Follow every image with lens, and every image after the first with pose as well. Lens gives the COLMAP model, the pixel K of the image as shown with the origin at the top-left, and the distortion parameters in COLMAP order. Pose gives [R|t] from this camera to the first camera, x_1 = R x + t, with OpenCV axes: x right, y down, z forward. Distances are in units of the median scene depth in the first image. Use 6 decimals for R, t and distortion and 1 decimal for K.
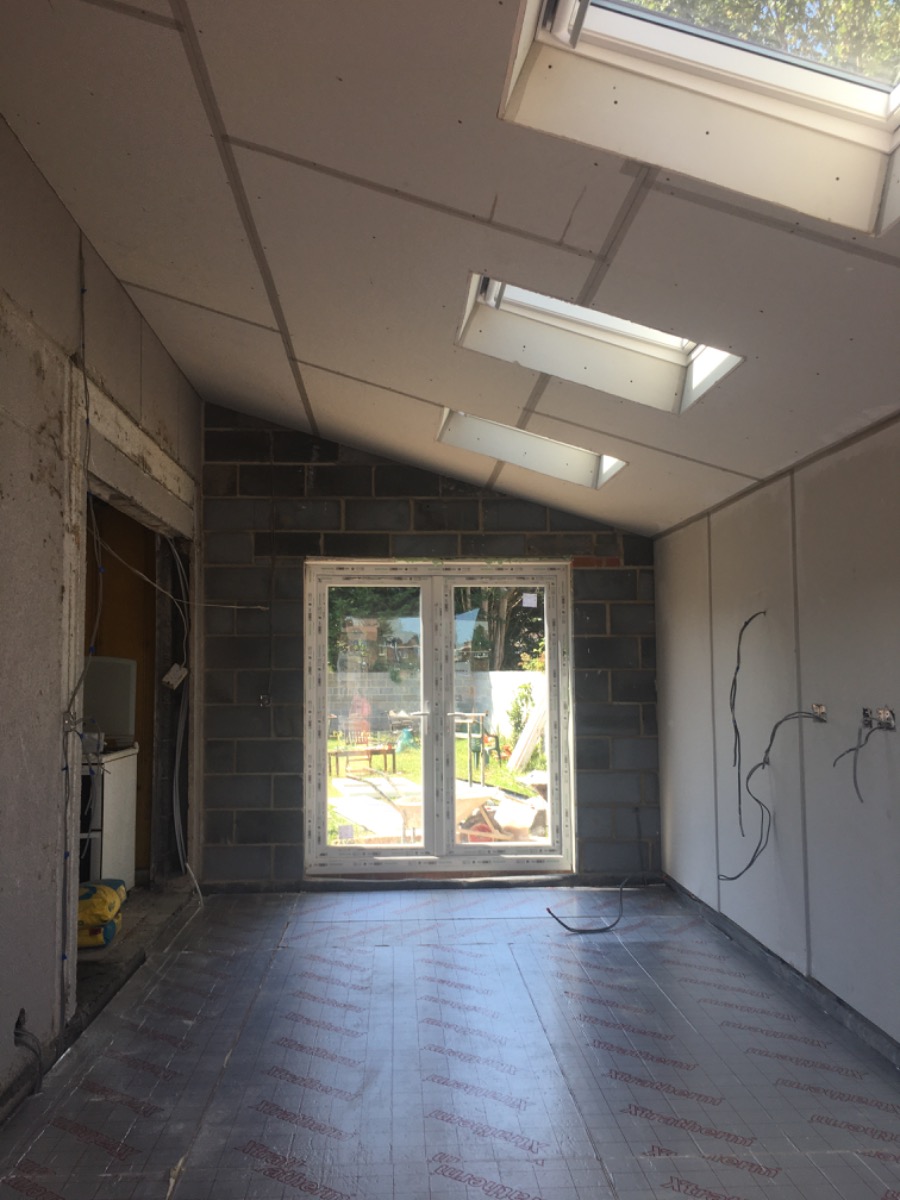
lens RADIAL K [[1009.5, 0, 444.7], [0, 1009.5, 594.2], [0, 0, 1]] dist [0.008336, -0.006520]
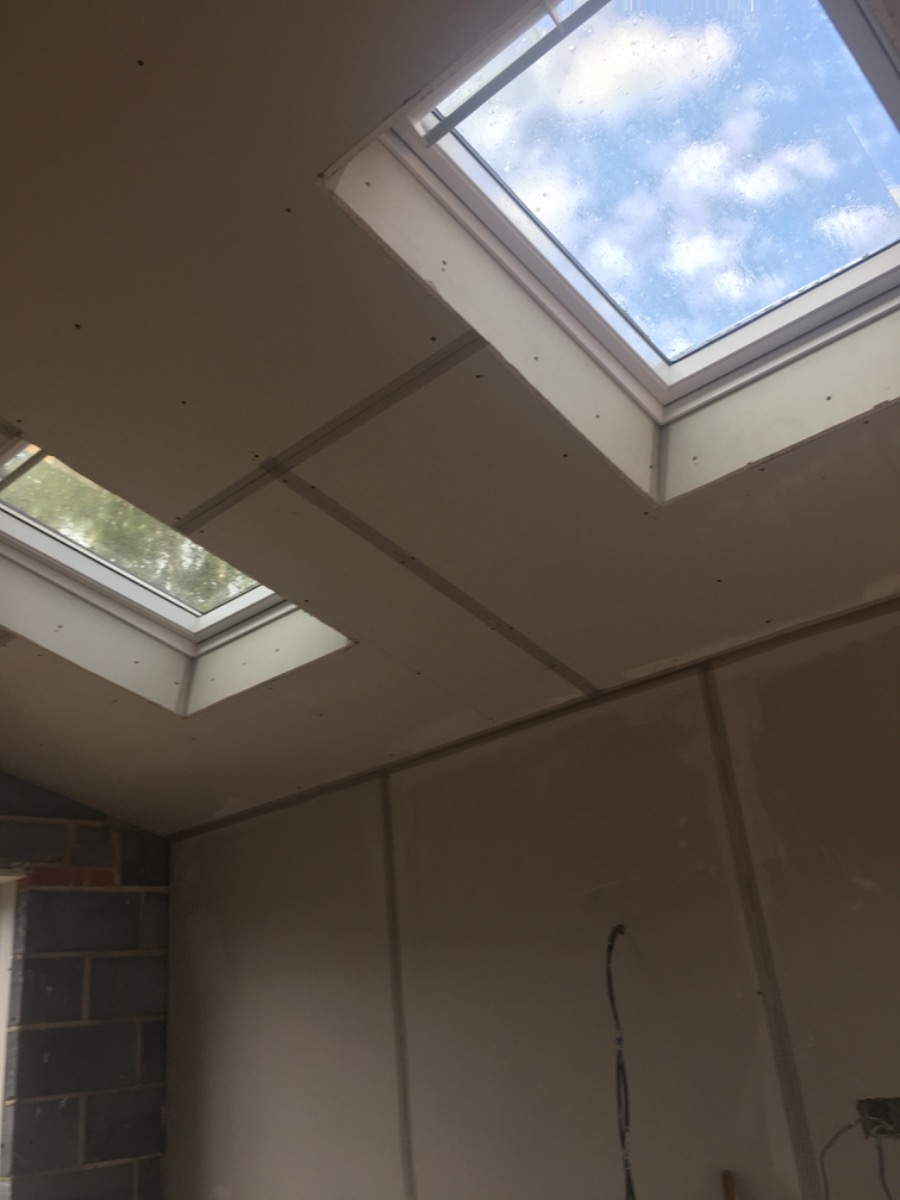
lens RADIAL K [[1009.5, 0, 444.7], [0, 1009.5, 594.2], [0, 0, 1]] dist [0.008336, -0.006520]
pose [[0.698284, 0.221972, 0.680535, -0.114762], [0.044433, 0.935432, -0.350704, 0.025568], [-0.714441, 0.275129, 0.643334, 0.469036]]
